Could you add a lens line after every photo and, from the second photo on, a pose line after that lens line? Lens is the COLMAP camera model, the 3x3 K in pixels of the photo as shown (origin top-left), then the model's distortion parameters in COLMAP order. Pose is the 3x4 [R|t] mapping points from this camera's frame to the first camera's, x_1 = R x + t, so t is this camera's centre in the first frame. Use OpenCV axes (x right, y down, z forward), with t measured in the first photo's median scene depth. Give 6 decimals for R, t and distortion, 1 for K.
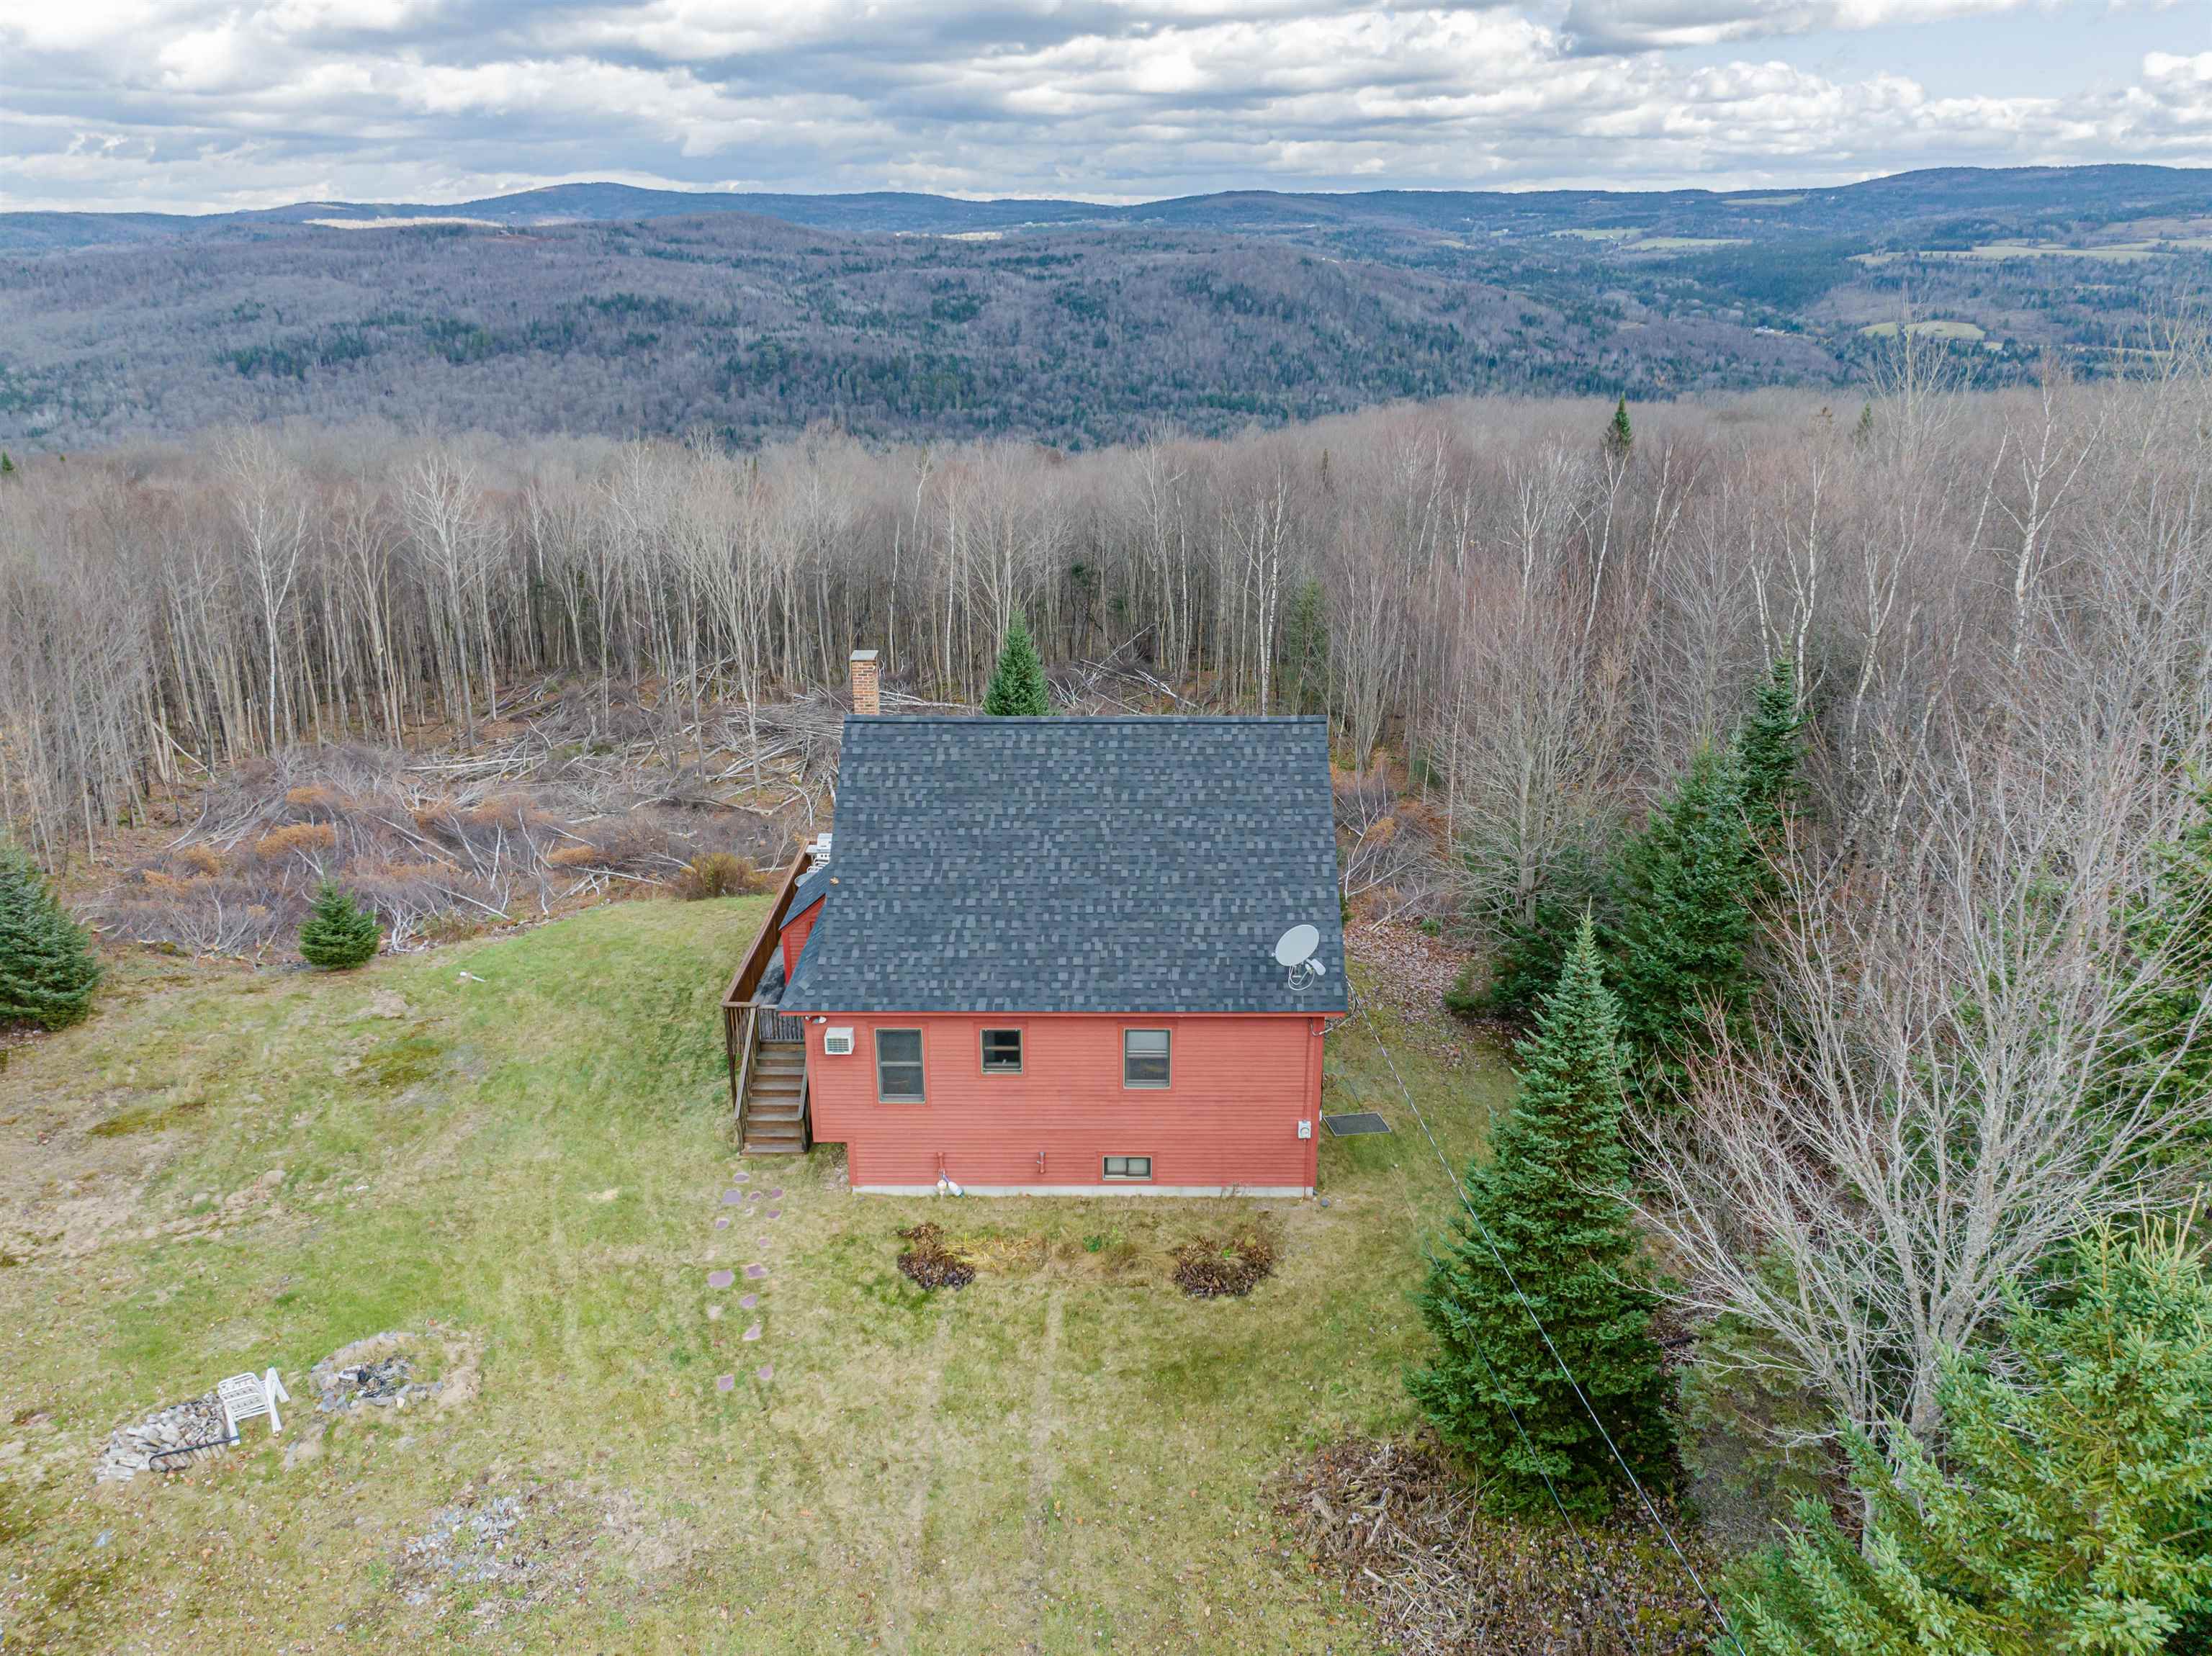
lens RADIAL K [[1541.7, 0, 1113.2], [0, 1541.7, 815.0], [0, 0, 1]] dist [-0.007705, -0.002541]
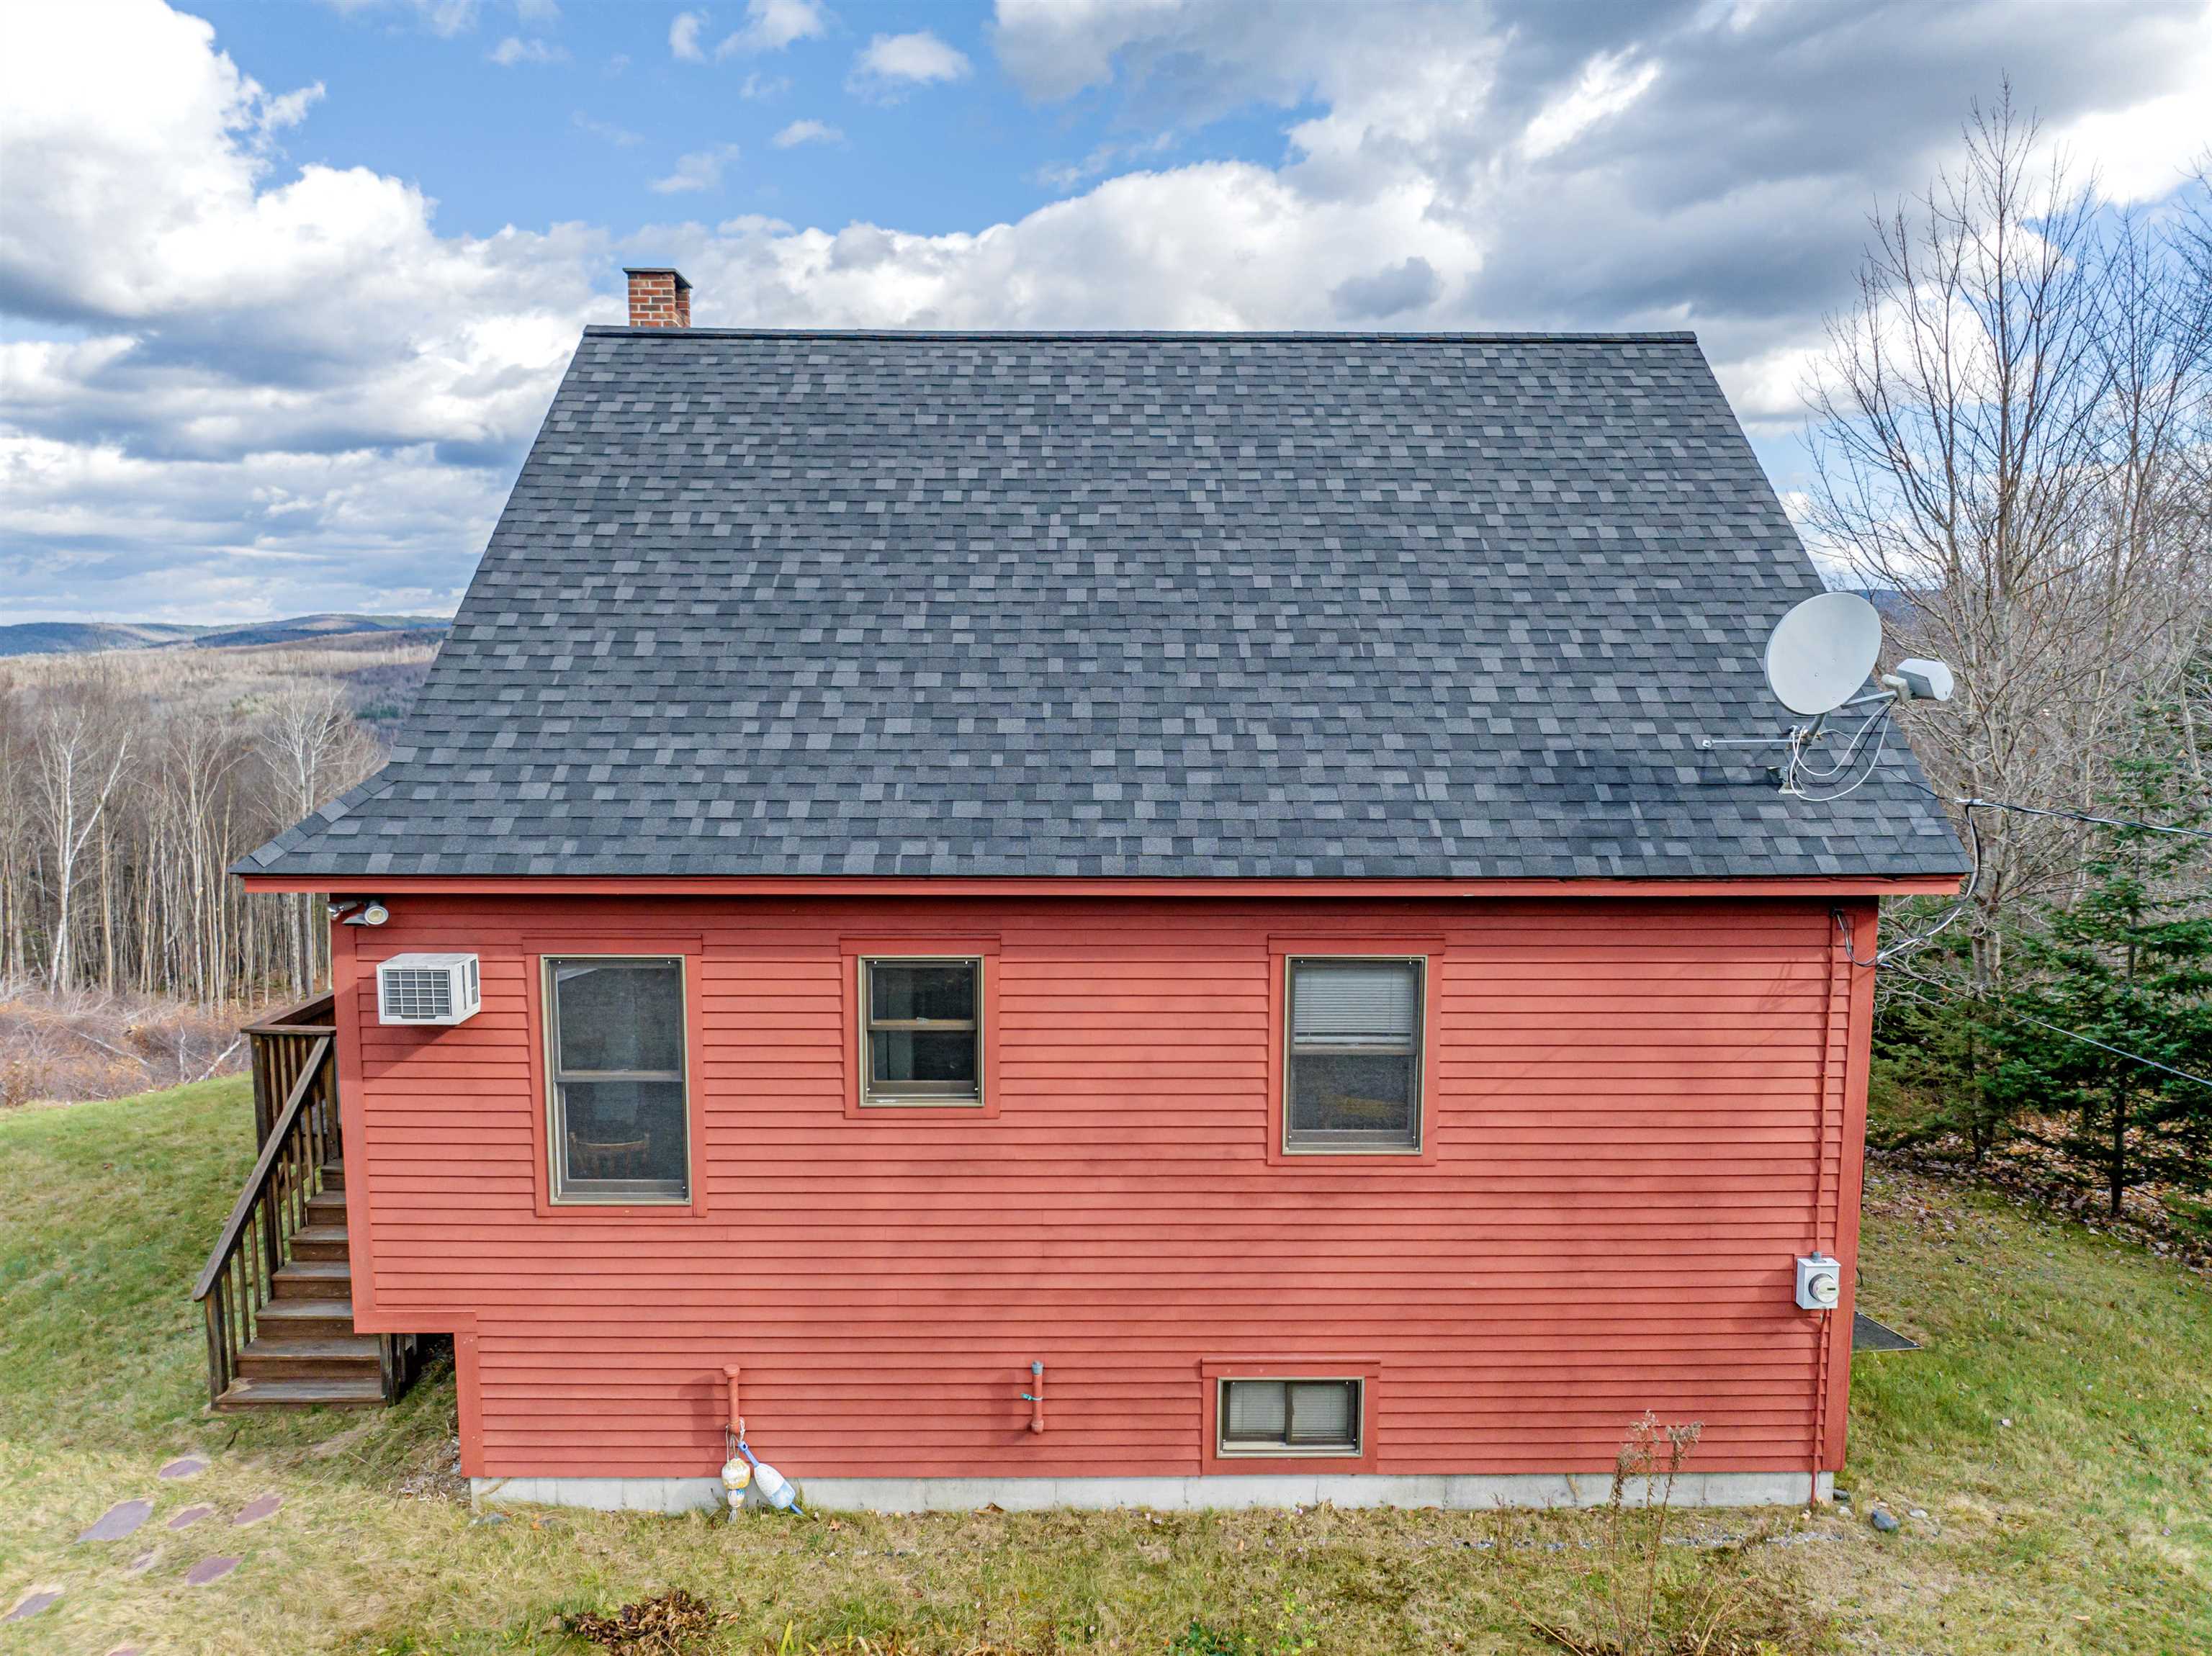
lens RADIAL K [[1543.1, 0, 1114.1], [0, 1543.1, 822.0], [0, 0, 1]] dist [0.002106, -0.003812]
pose [[0.999786, 0.003153, 0.020449, -0.034083], [0.001929, 0.969812, -0.243847, 0.174293], [-0.020600, 0.243834, 0.969598, 0.603054]]
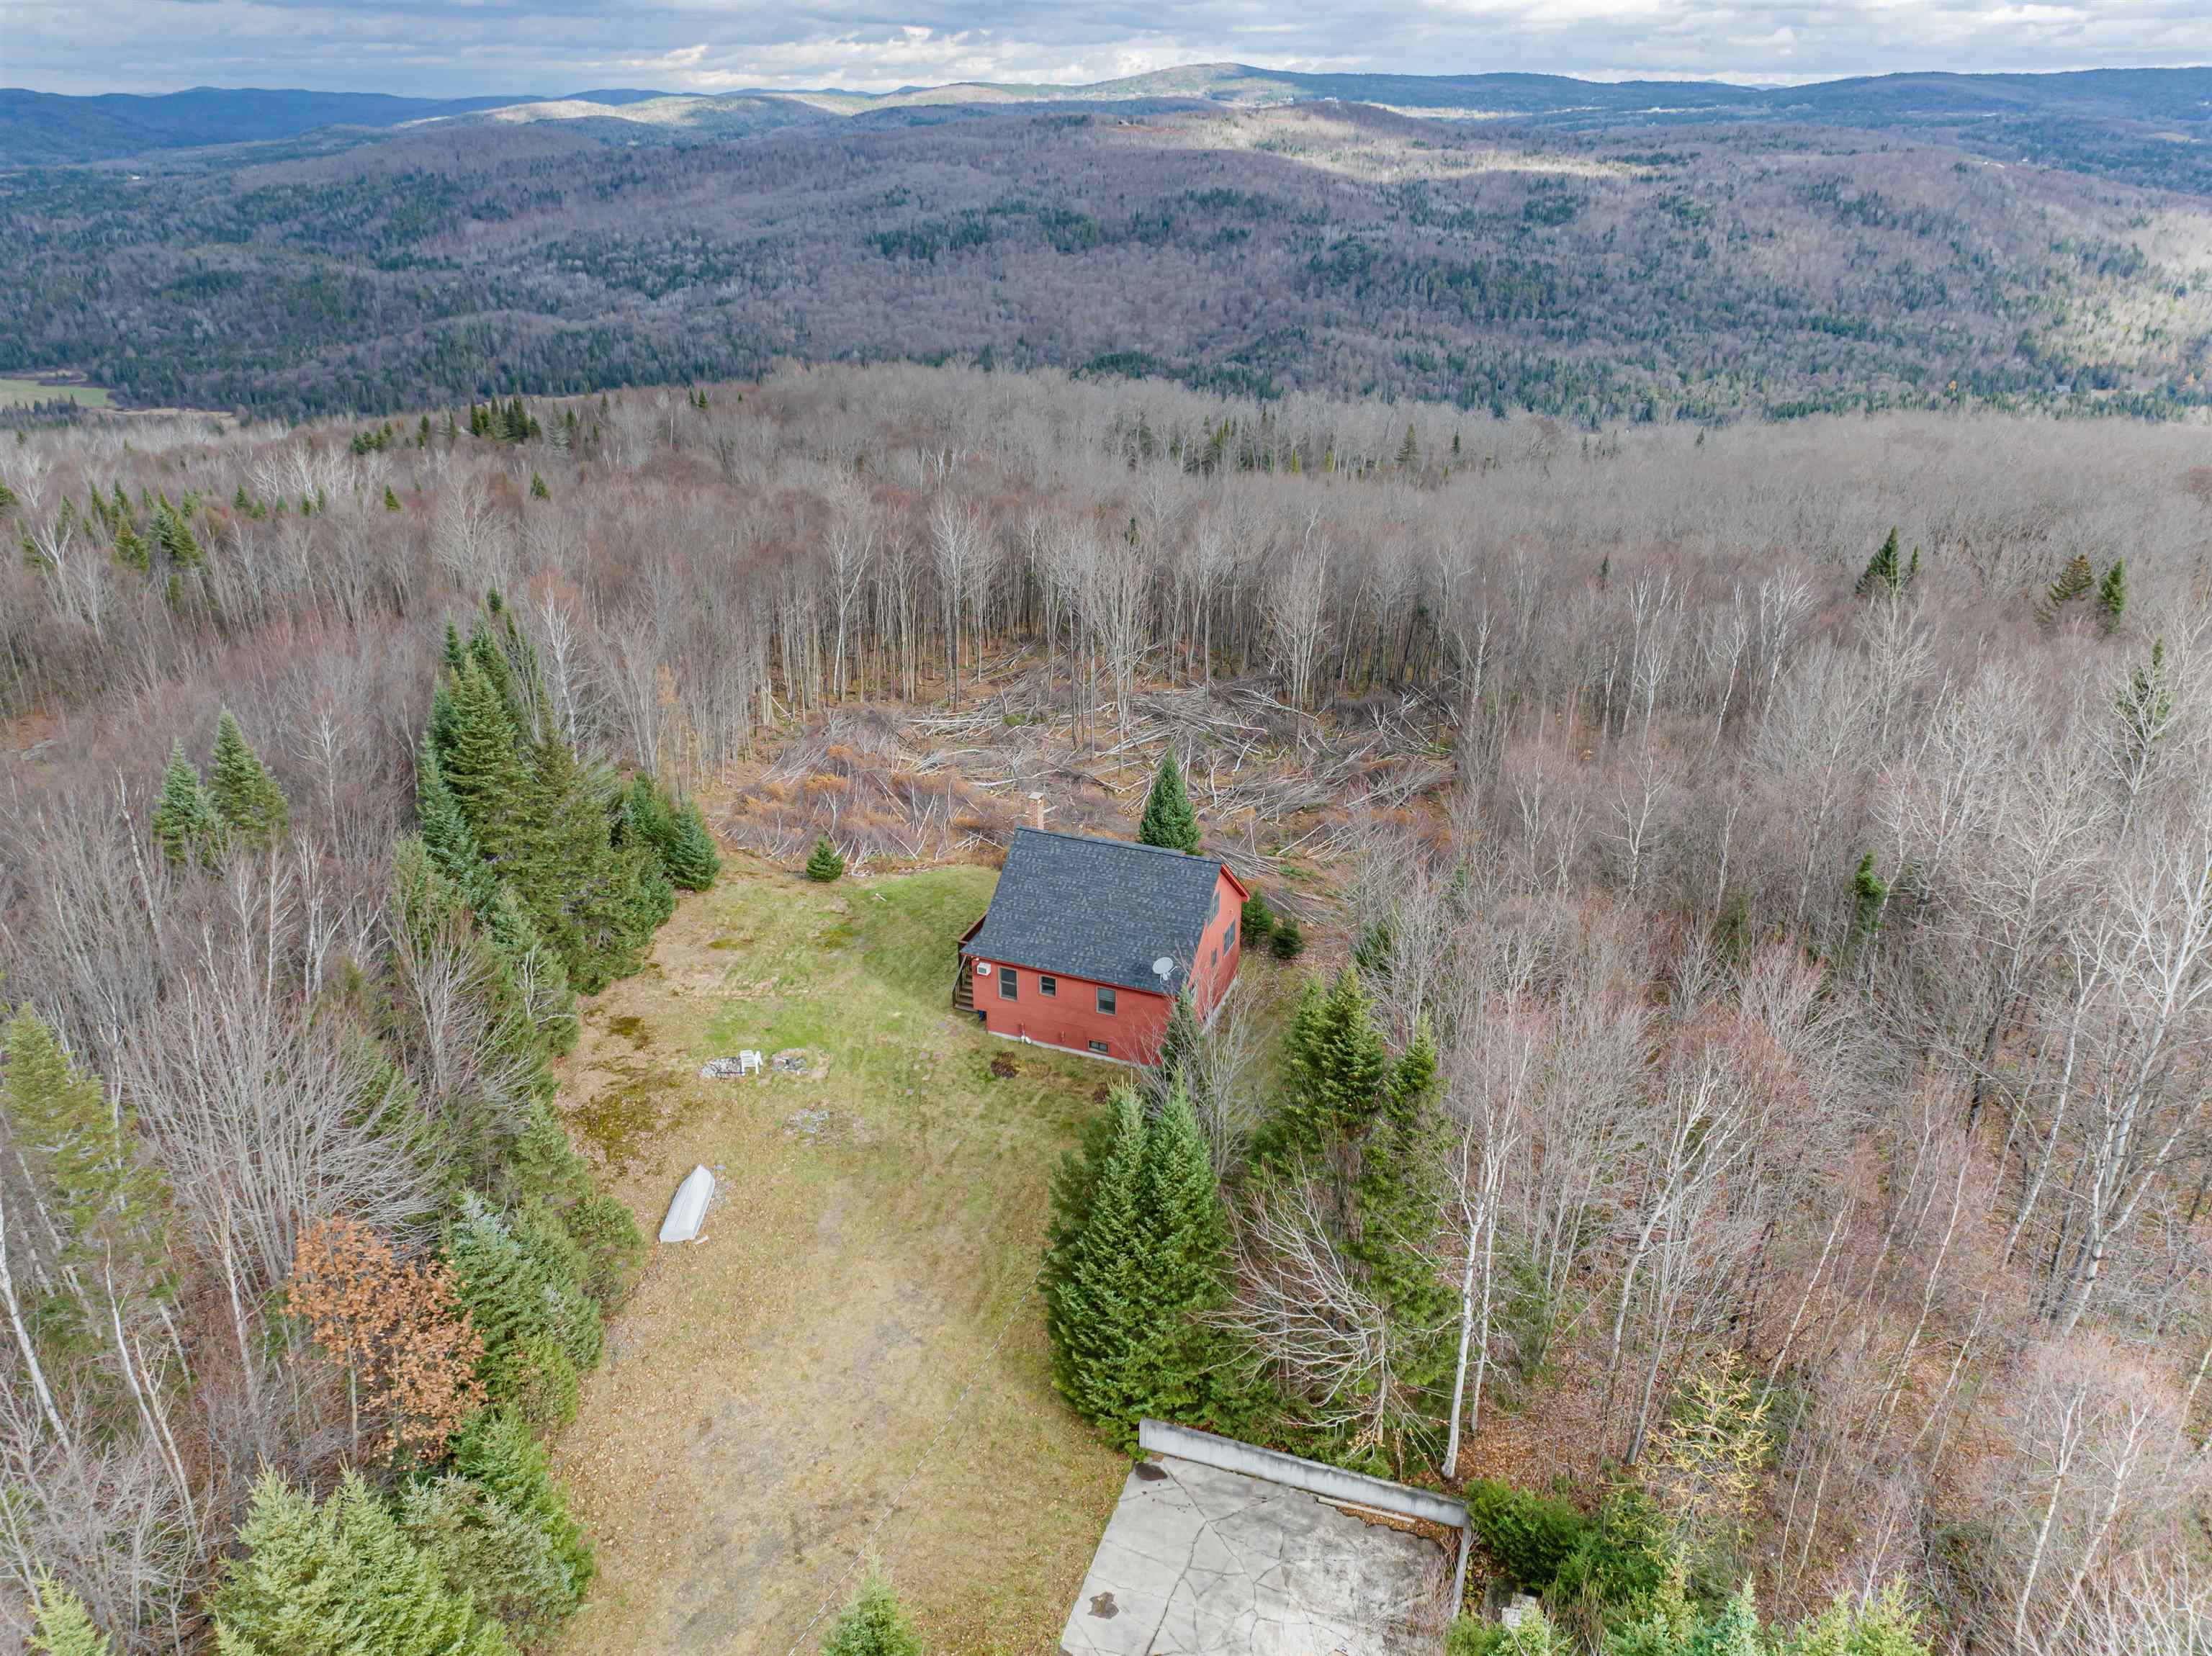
lens RADIAL K [[1539.8, 0, 1112.1], [0, 1539.8, 822.6], [0, 0, 1]] dist [-0.012154, 0.004503]
pose [[0.933962, 0.153142, -0.322898, 0.664718], [-0.129263, 0.987118, 0.094280, -0.292627], [0.333176, -0.046315, 0.941726, -1.039898]]
